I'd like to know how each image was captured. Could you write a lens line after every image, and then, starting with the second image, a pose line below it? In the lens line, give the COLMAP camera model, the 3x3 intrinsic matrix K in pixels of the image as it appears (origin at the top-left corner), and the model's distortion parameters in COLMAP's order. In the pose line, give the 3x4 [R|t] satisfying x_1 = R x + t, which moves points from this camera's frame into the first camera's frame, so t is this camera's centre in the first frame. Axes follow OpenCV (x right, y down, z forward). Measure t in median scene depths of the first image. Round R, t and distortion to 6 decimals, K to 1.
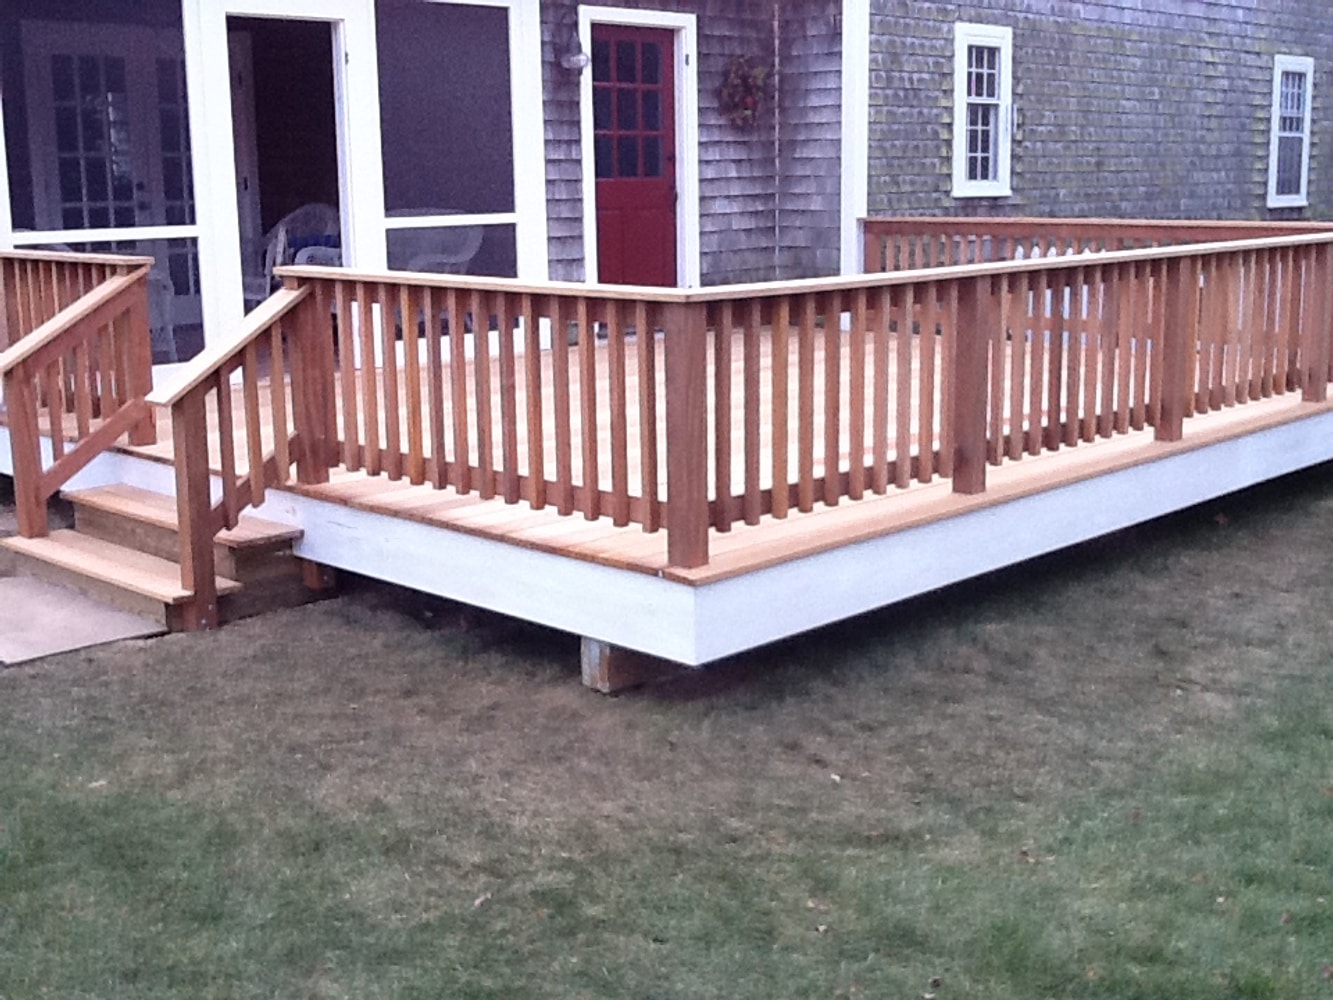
lens RADIAL K [[1629.3, 0, 667.4], [0, 1629.3, 496.1], [0, 0, 1]] dist [0.017172, 0.000000]
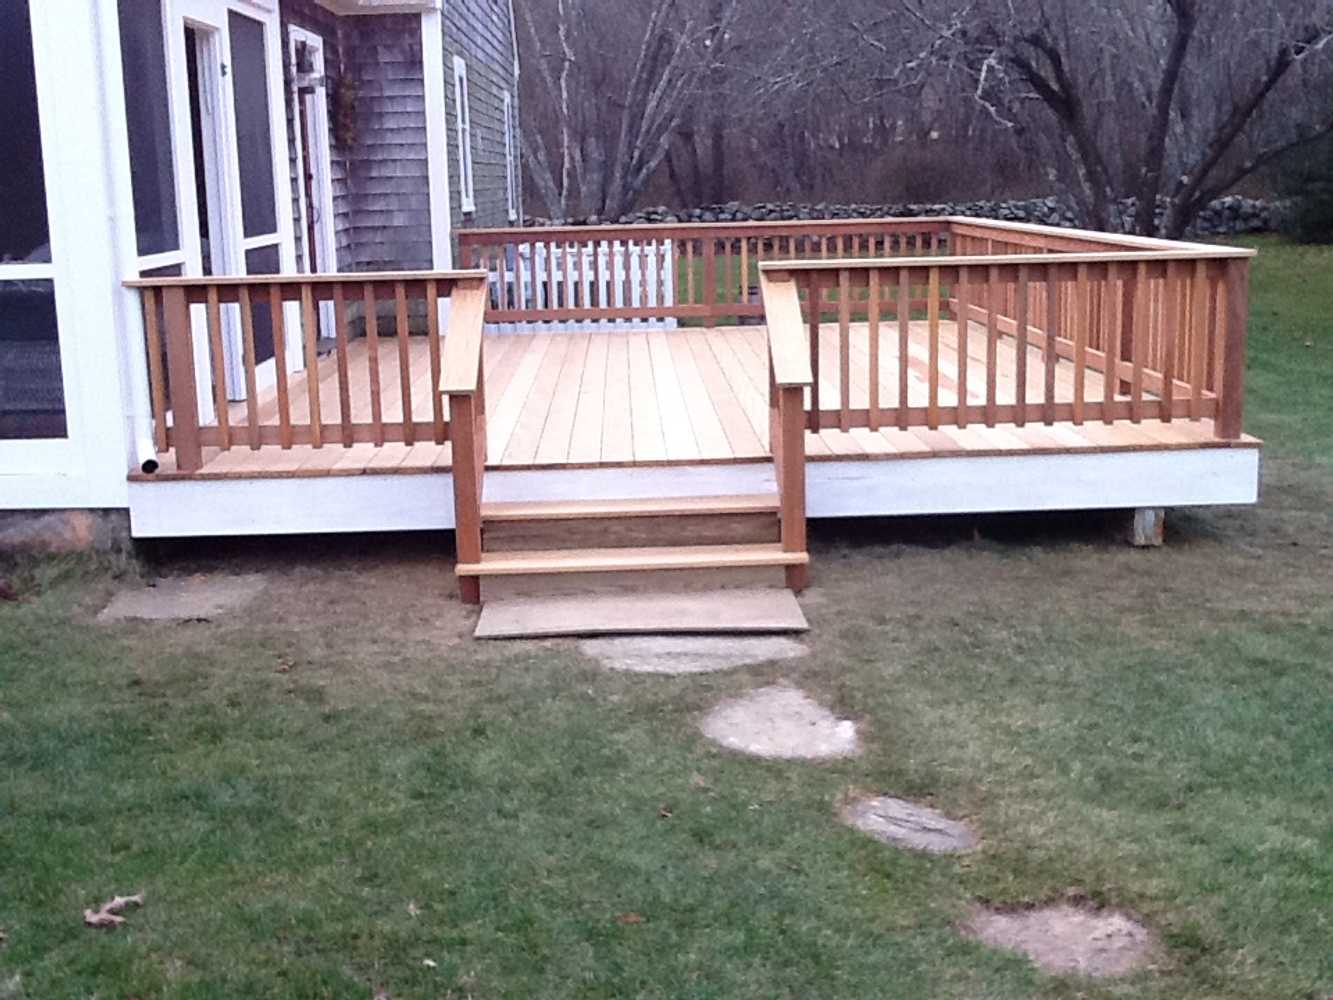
lens RADIAL K [[1629.3, 0, 669.0], [0, 1629.3, 501.6], [0, 0, 1]] dist [0.017172, 0.000000]
pose [[0.682451, -0.148877, 0.715609, -0.591926], [0.161731, 0.985527, 0.050794, -0.023958], [-0.712814, 0.081071, 0.696652, 0.150028]]
